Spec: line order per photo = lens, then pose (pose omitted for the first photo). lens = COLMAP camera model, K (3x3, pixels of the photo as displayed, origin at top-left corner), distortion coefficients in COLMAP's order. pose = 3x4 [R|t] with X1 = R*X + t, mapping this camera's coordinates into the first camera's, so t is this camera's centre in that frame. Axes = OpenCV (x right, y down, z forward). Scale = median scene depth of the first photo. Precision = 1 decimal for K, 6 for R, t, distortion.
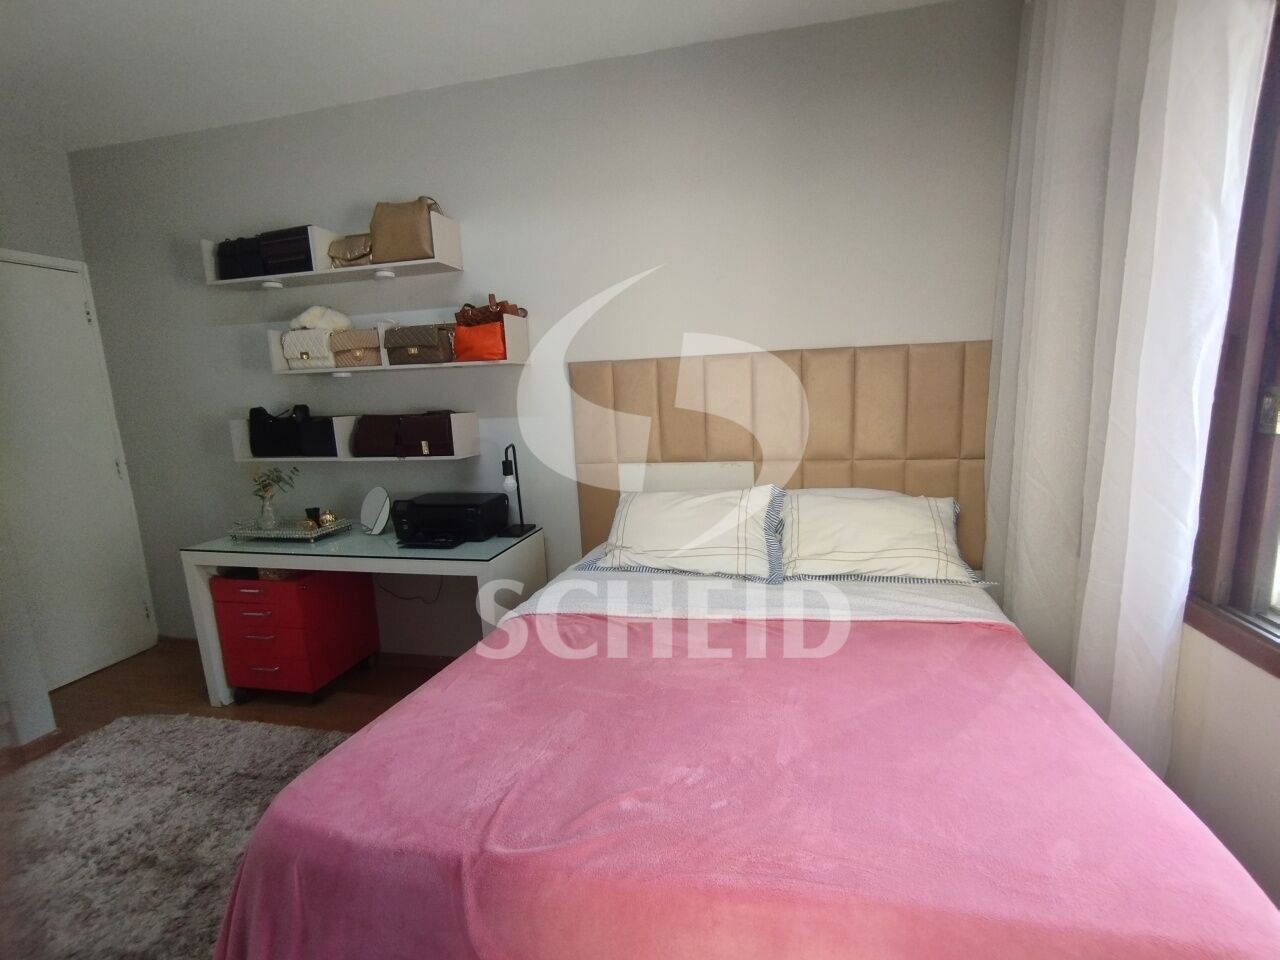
lens RADIAL K [[592.2, 0, 658.5], [0, 592.2, 486.8], [0, 0, 1]] dist [-0.006366, 0.007002]
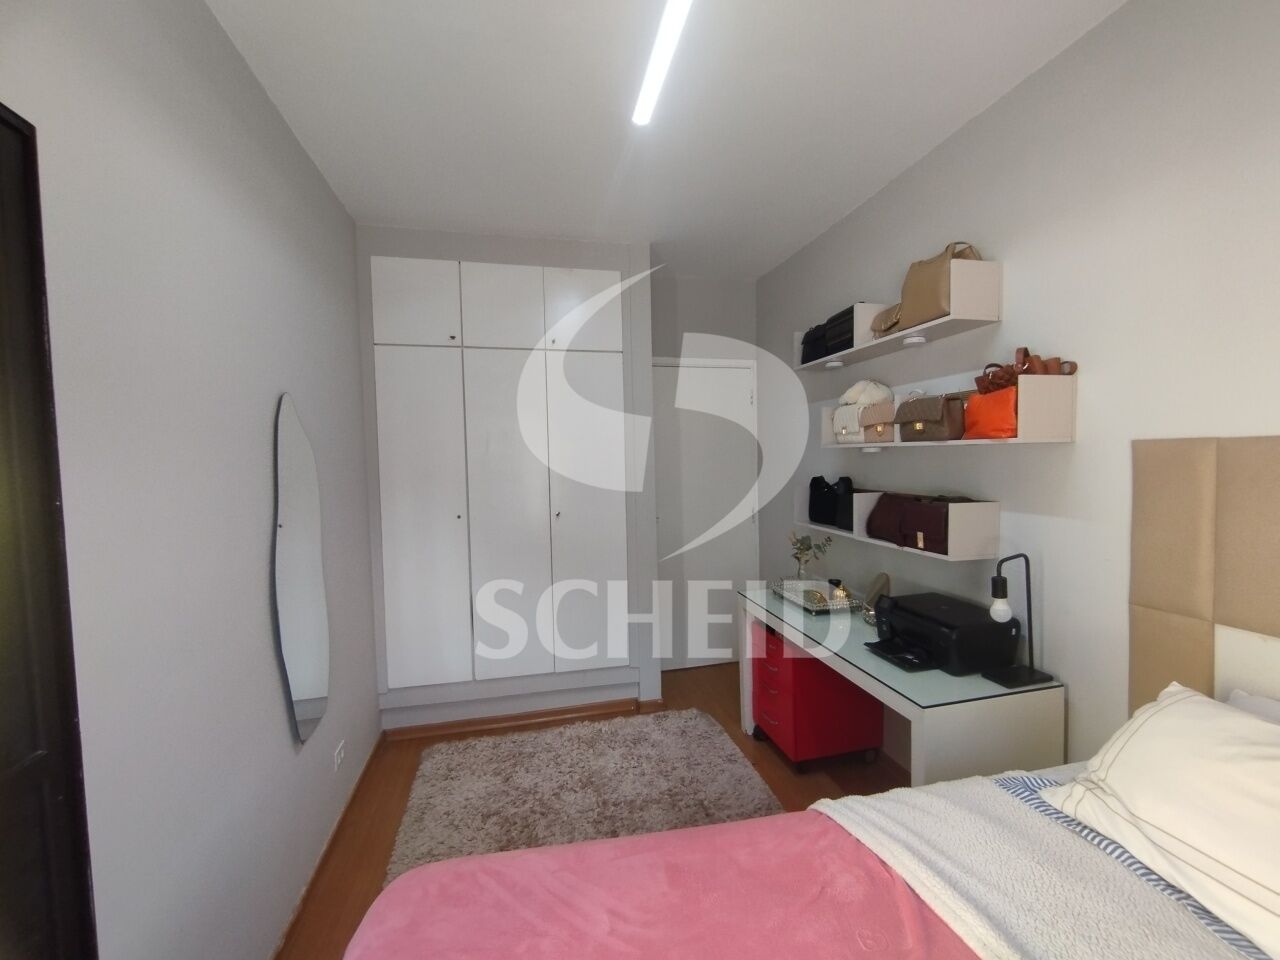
lens RADIAL K [[592.2, 0, 658.5], [0, 592.2, 486.8], [0, 0, 1]] dist [-0.006366, 0.007002]
pose [[0.446139, 0.075842, -0.891744, 0.180834], [-0.143817, 0.989529, 0.012207, -0.097255], [0.883333, 0.122802, 0.452375, 0.284739]]
